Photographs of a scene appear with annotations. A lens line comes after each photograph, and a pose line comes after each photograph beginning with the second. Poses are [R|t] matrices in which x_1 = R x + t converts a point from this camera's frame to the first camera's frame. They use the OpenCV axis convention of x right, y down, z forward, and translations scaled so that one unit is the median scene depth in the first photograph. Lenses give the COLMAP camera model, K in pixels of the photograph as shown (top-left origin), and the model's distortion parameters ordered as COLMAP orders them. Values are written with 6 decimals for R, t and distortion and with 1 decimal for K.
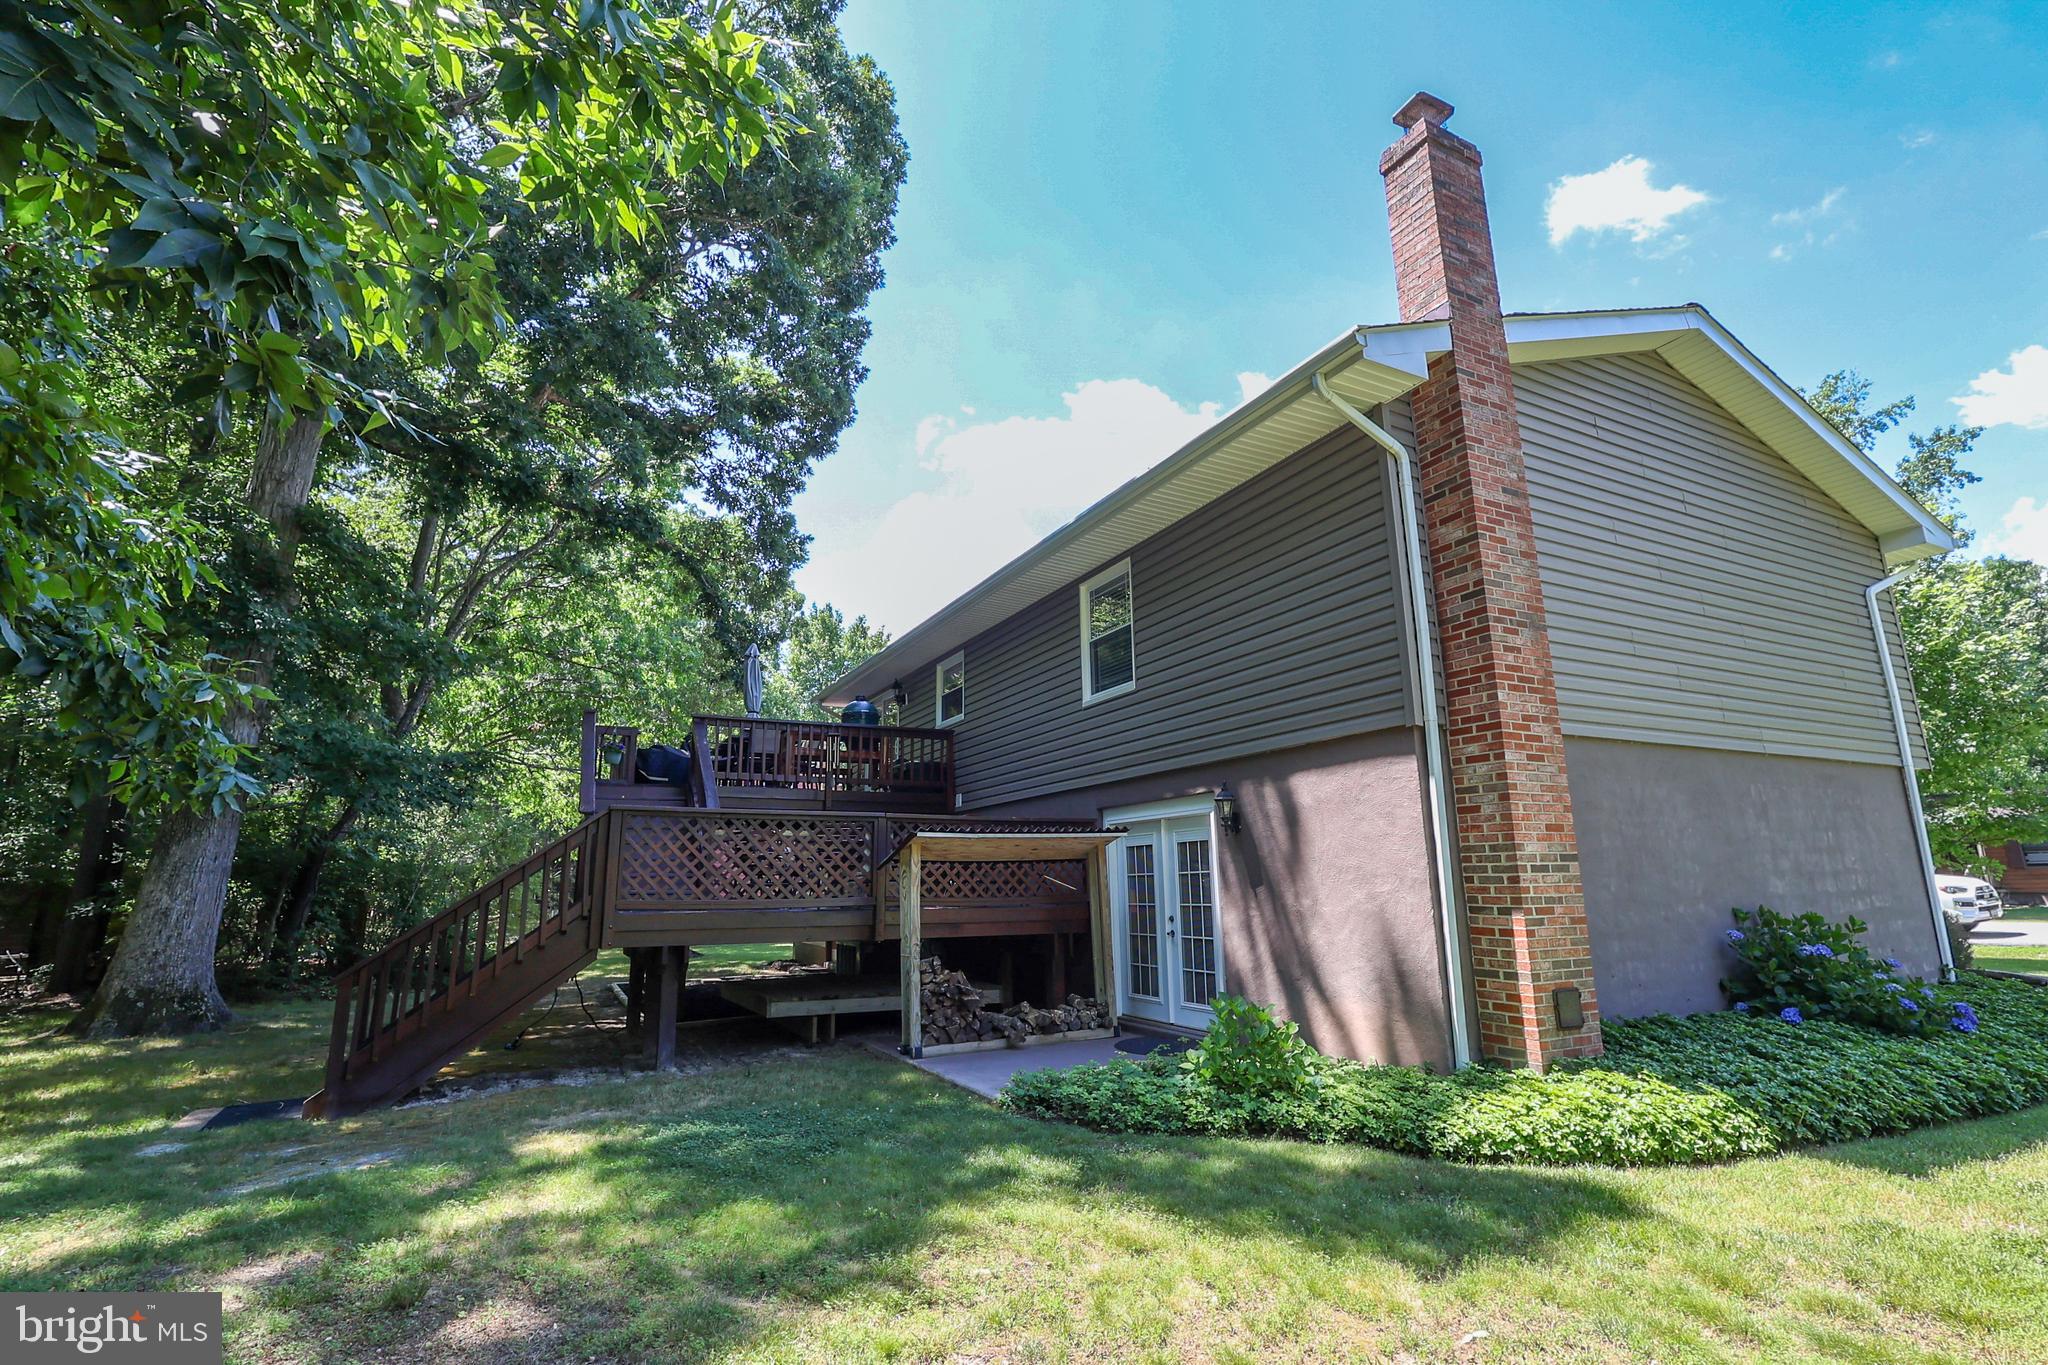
lens RADIAL K [[945.4, 0, 1023.5], [0, 945.4, 682.8], [0, 0, 1]] dist [-0.000082, -0.000036]
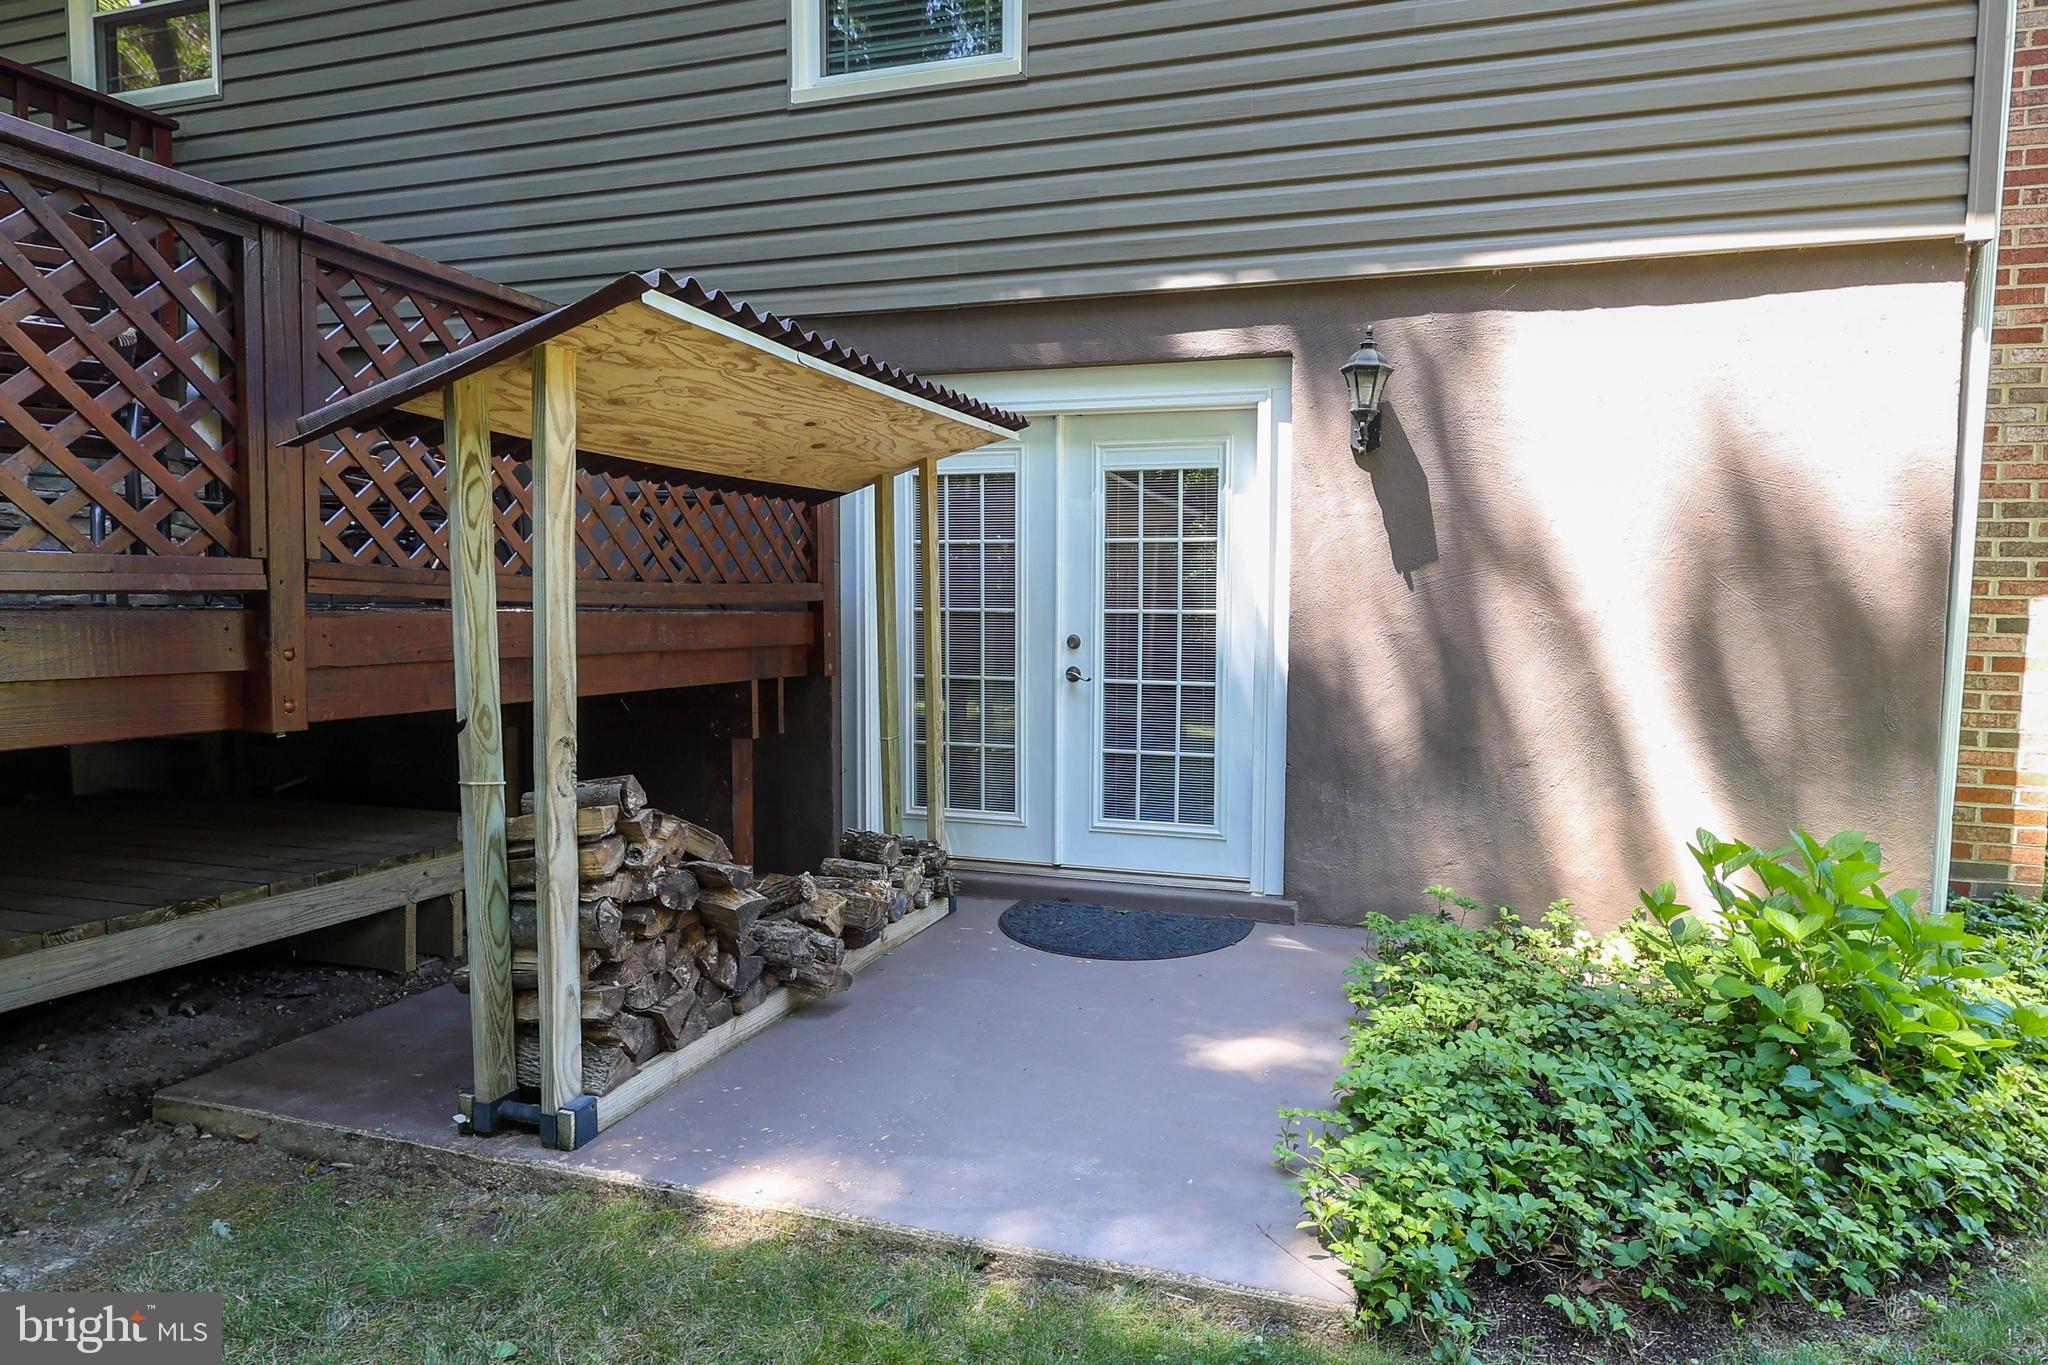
lens RADIAL K [[1074.0, 0, 1023.7], [0, 1074.0, 684.0], [0, 0, 1]] dist [-0.006314, -0.000409]
pose [[0.686959, -0.028708, 0.726129, -0.228231], [-0.172947, 0.964051, 0.201732, 0.174352], [-0.705817, -0.264163, 0.657298, 0.694208]]
